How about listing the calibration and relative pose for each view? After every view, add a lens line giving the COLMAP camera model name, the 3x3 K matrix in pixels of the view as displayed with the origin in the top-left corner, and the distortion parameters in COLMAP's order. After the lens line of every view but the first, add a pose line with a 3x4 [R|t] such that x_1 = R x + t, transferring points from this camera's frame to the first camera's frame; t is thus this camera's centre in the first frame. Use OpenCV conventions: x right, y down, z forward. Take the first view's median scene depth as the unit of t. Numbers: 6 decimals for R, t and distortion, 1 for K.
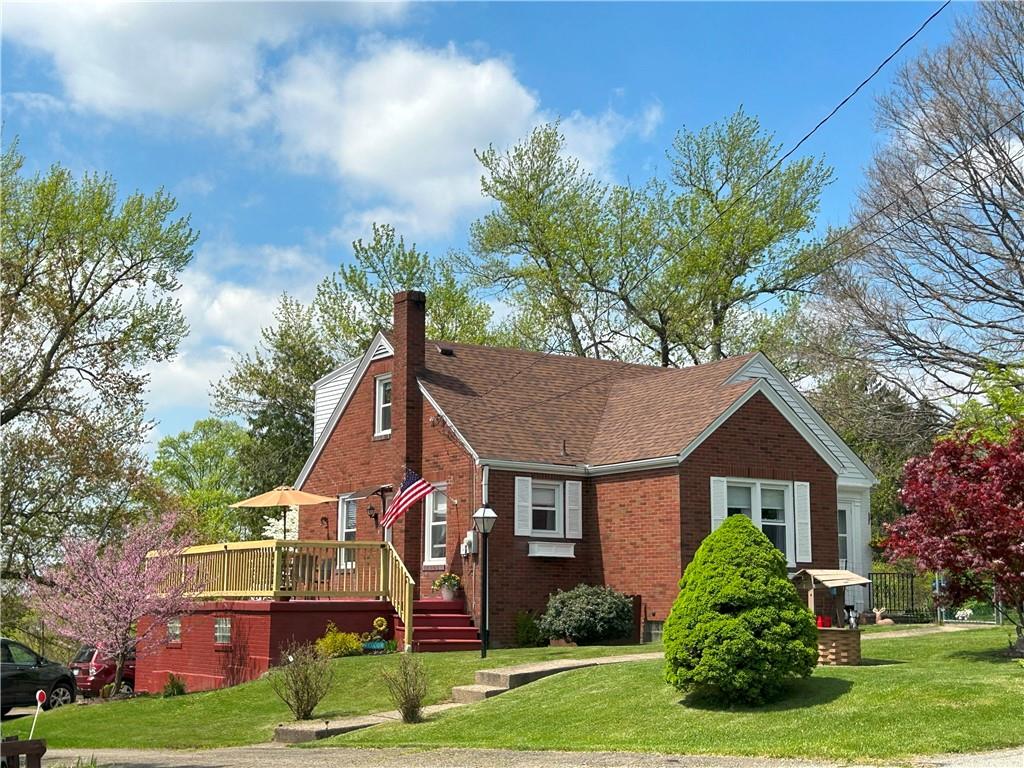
lens RADIAL K [[1506.0, 0, 512.0], [0, 1506.0, 384.0], [0, 0, 1]] dist [0.313241, -1.115932]
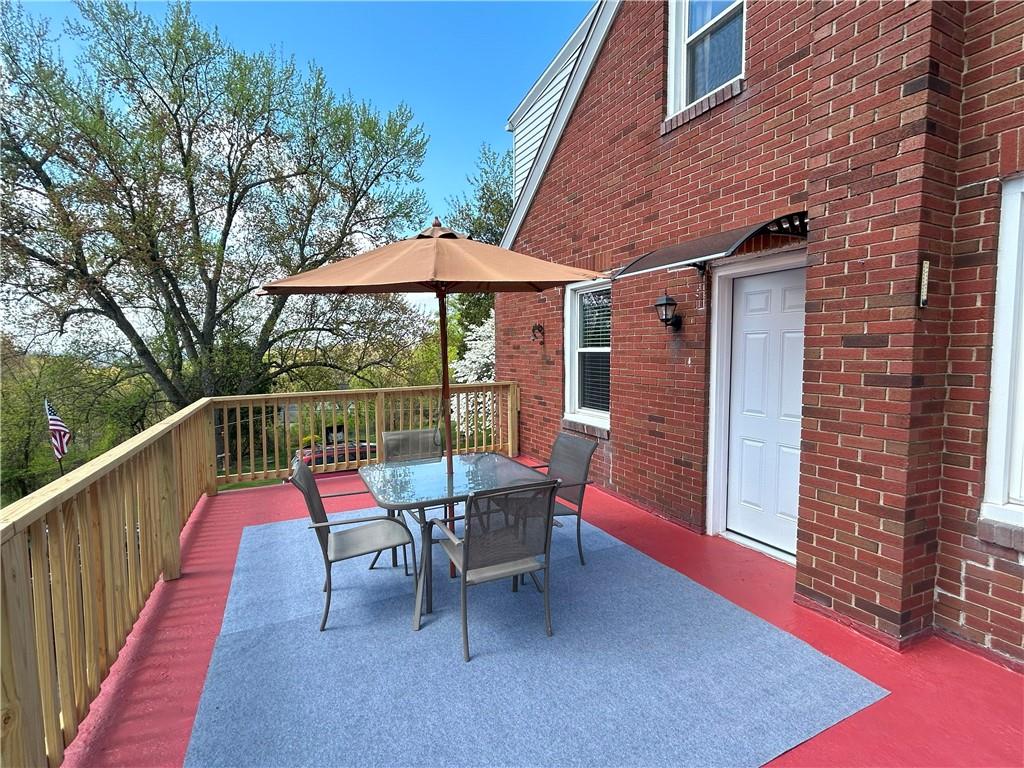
lens RADIAL K [[478.3, 0, 512.0], [0, 478.3, 384.0], [0, 0, 1]] dist [-0.004515, -0.001072]
pose [[0.992690, -0.007482, -0.120458, -0.098889], [0.033585, 0.975780, 0.216160, 0.062202], [0.115923, -0.218625, 0.968899, 0.724925]]
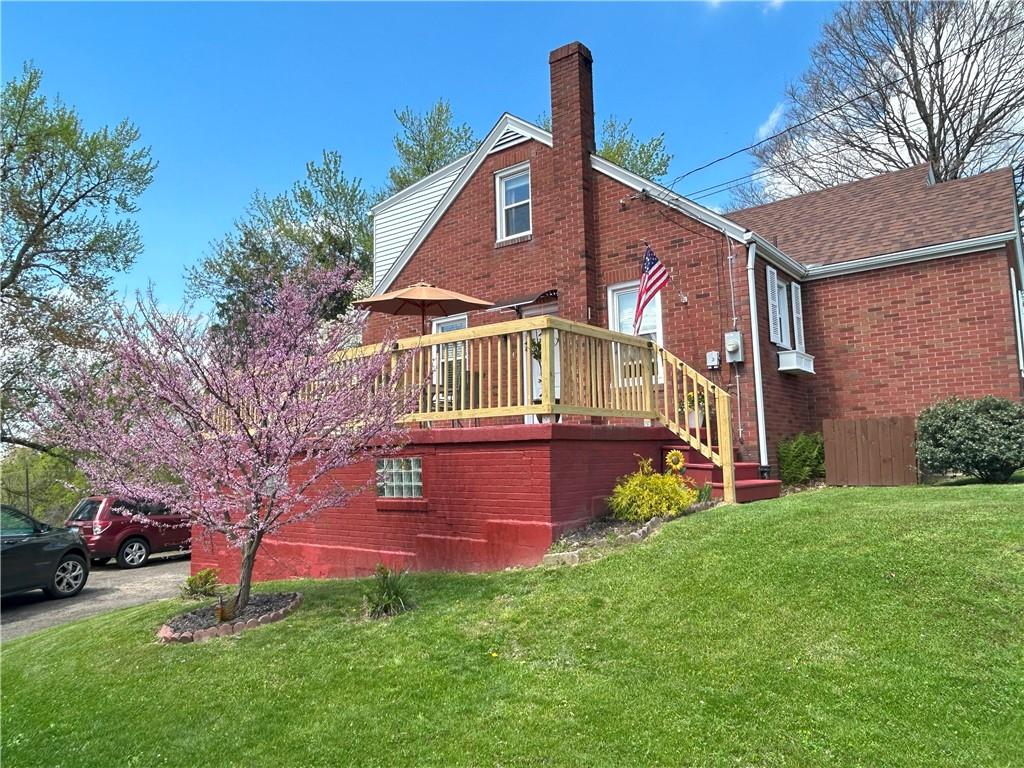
lens RADIAL K [[703.6, 0, 512.0], [0, 703.6, 384.0], [0, 0, 1]] dist [-0.003002, -0.004776]
pose [[0.944623, 0.004656, 0.328126, -0.177170], [-0.016310, 0.999330, 0.032775, 0.083939], [-0.327753, -0.036311, 0.944065, 0.532730]]
